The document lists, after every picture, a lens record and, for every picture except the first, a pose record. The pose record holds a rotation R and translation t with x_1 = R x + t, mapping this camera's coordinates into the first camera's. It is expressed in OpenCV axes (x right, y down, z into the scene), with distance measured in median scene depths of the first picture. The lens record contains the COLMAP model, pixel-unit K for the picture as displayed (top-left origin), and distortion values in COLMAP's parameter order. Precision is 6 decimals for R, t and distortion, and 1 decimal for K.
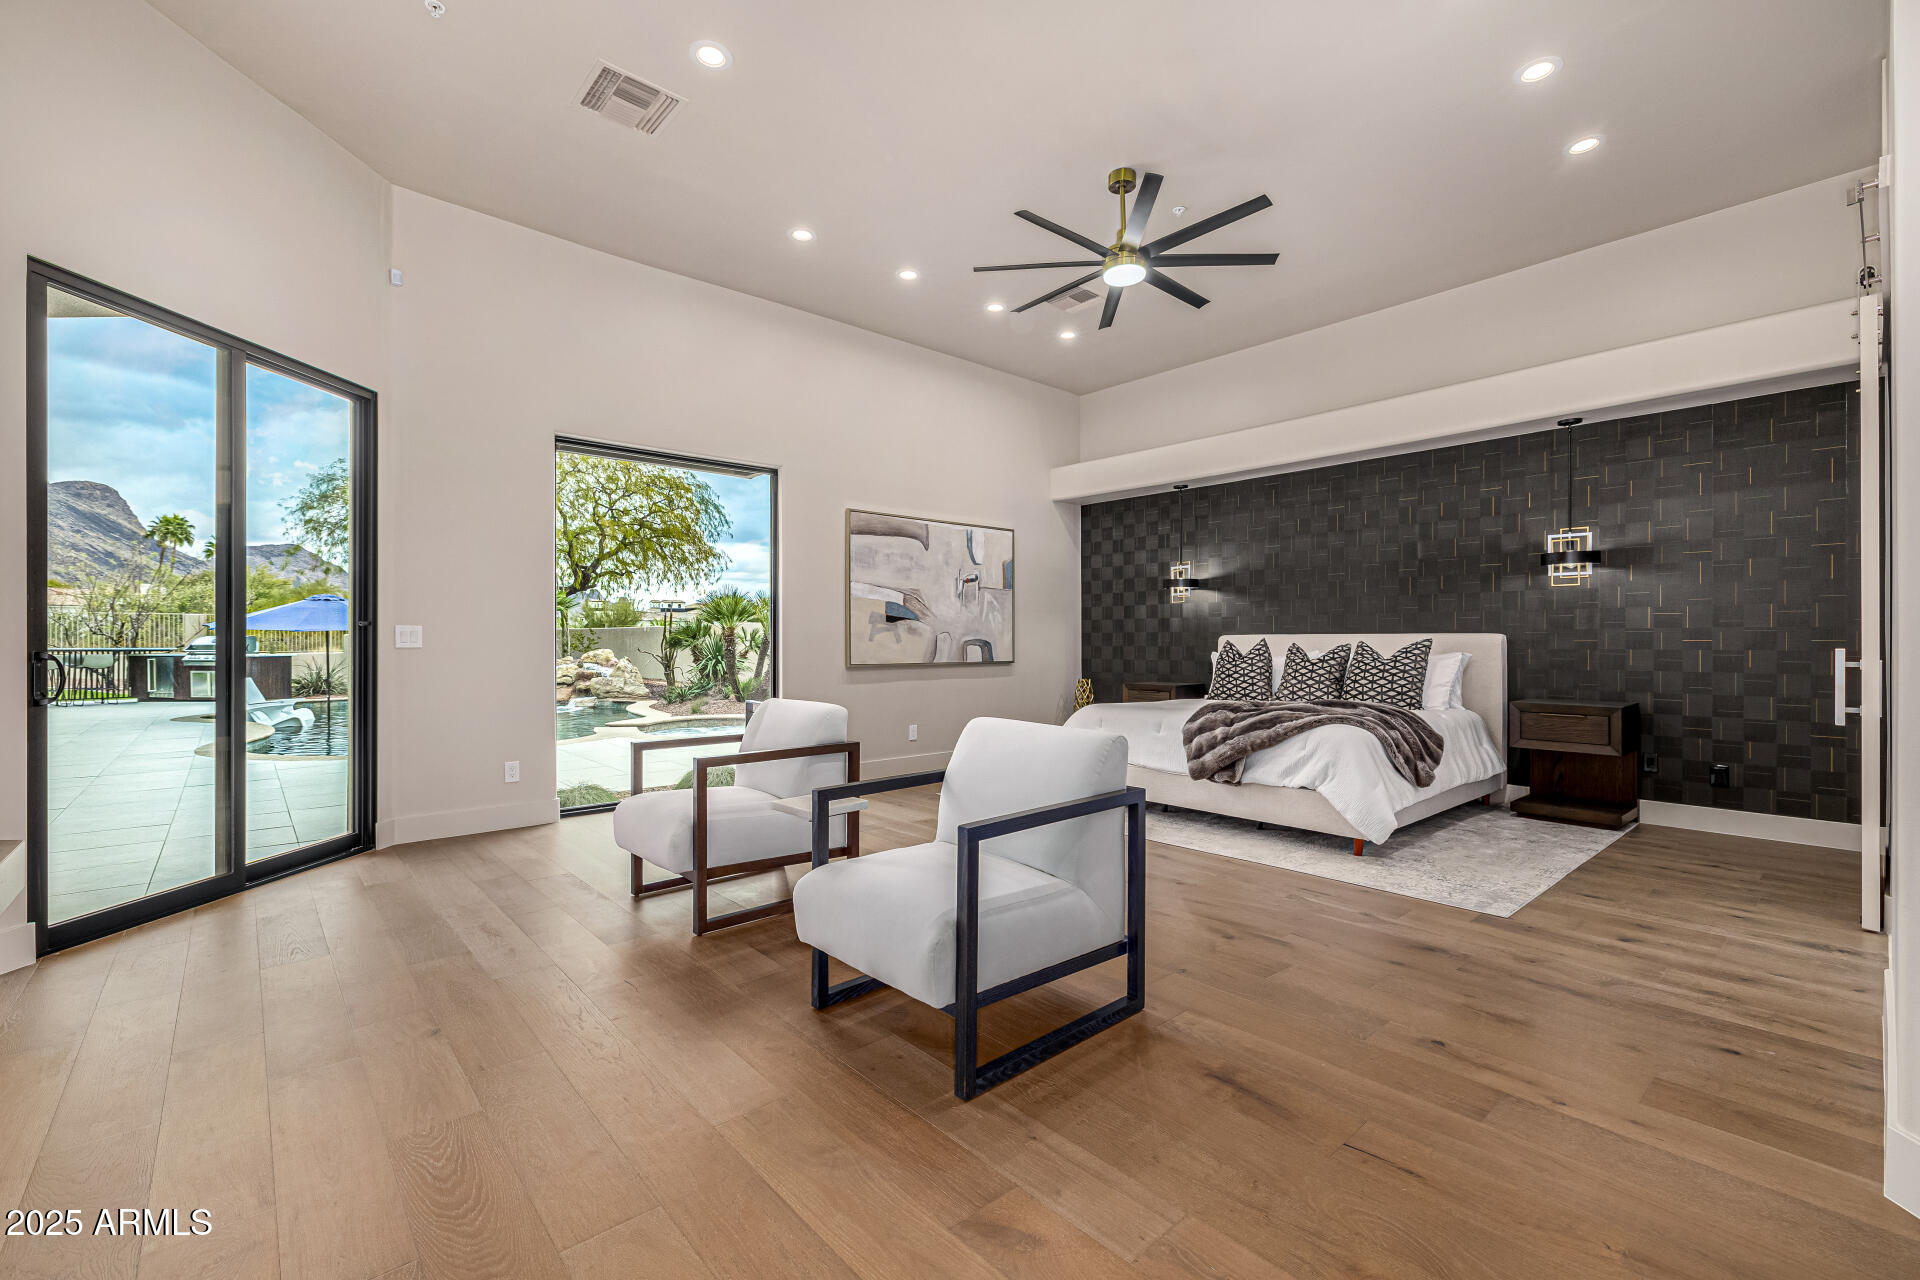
lens RADIAL K [[803.5, 0, 957.0], [0, 803.5, 641.6], [0, 0, 1]] dist [0.000052, 0.000252]
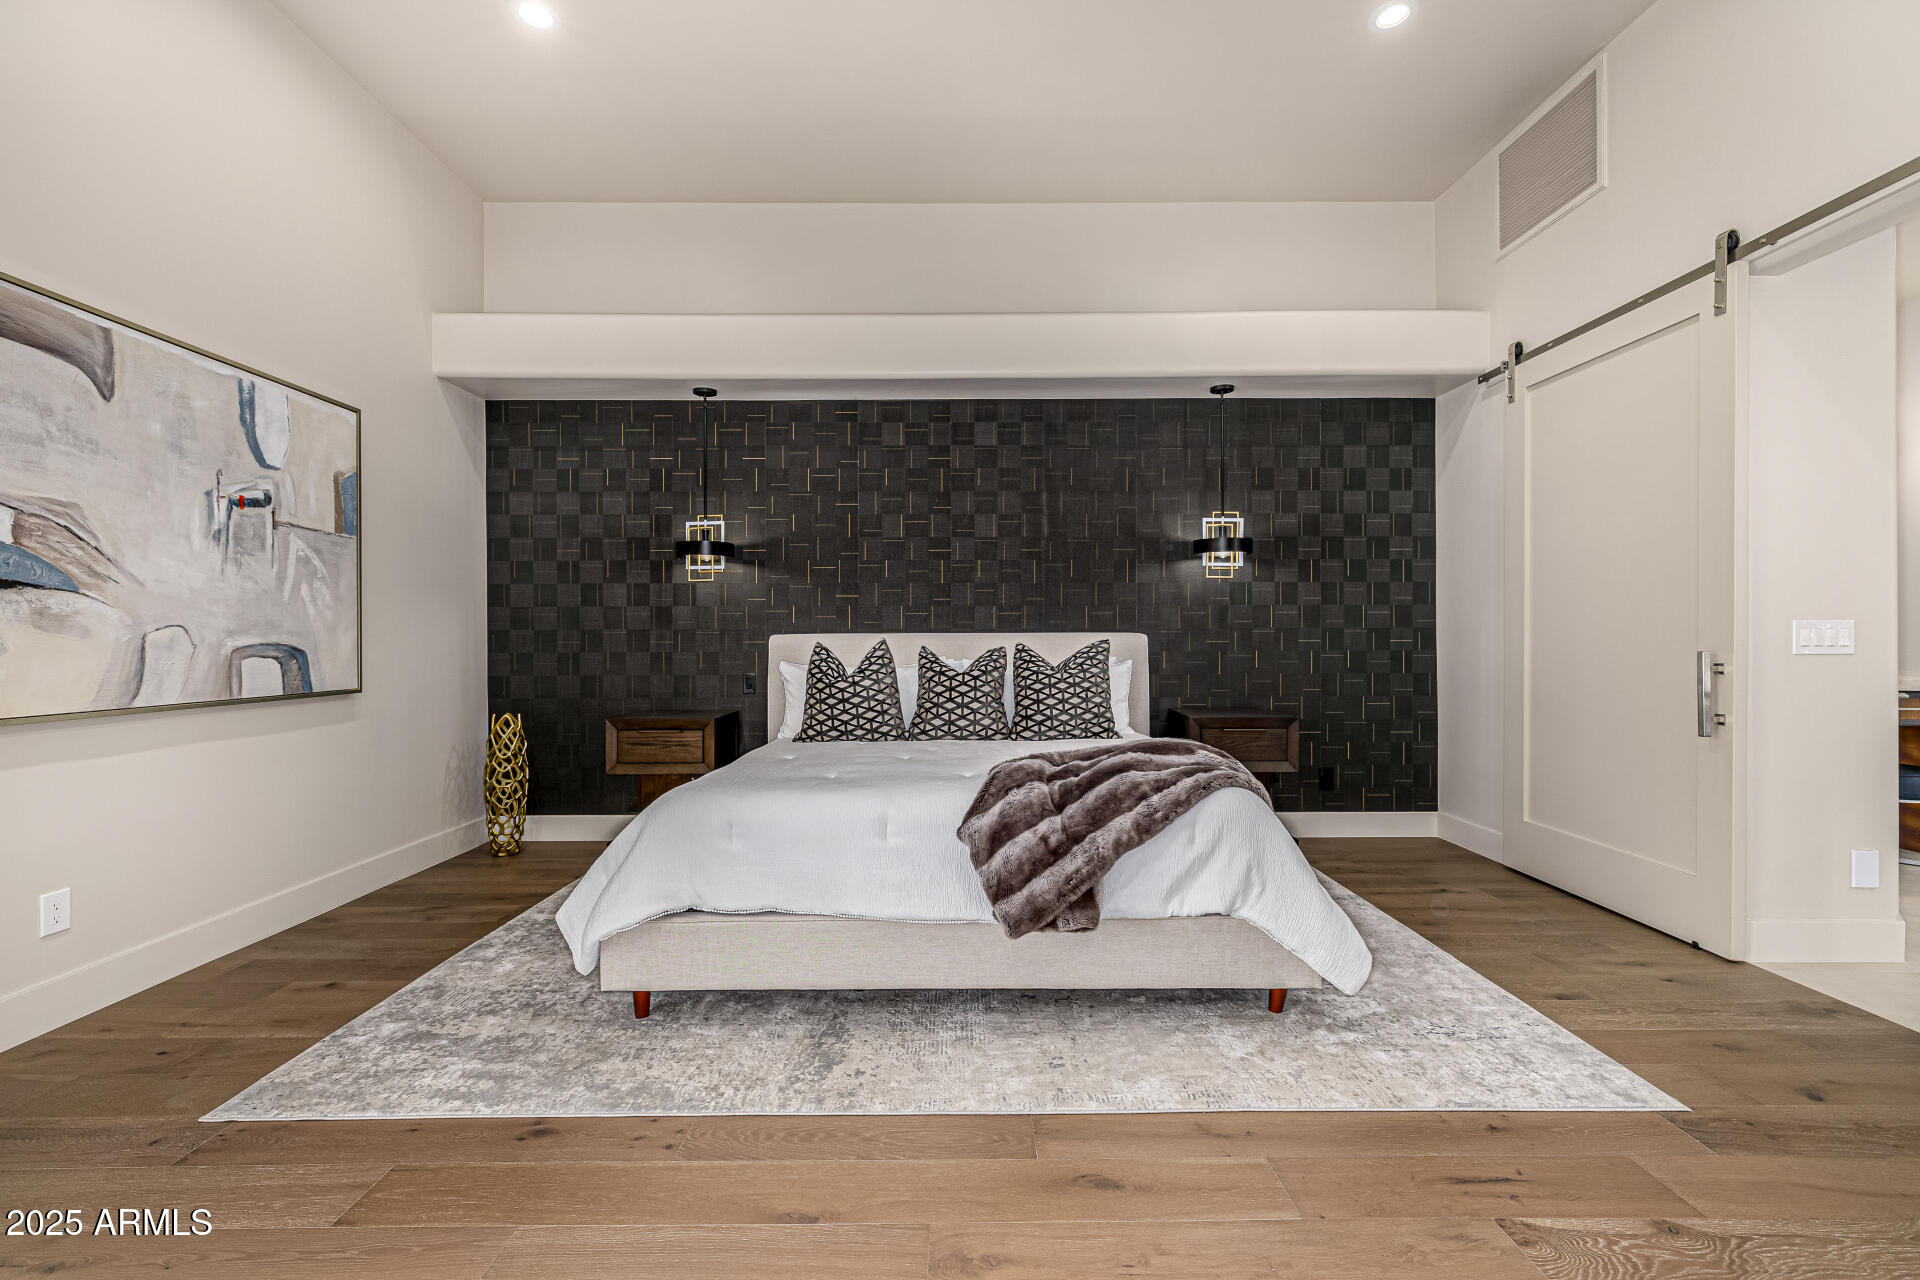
lens RADIAL K [[803.5, 0, 961.7], [0, 803.5, 642.6], [0, 0, 1]] dist [0.000052, 0.000252]
pose [[0.662219, -0.007143, 0.749276, -0.051343], [0.004355, 0.999974, 0.005684, -0.004155], [-0.749298, -0.000501, 0.662233, 0.440956]]
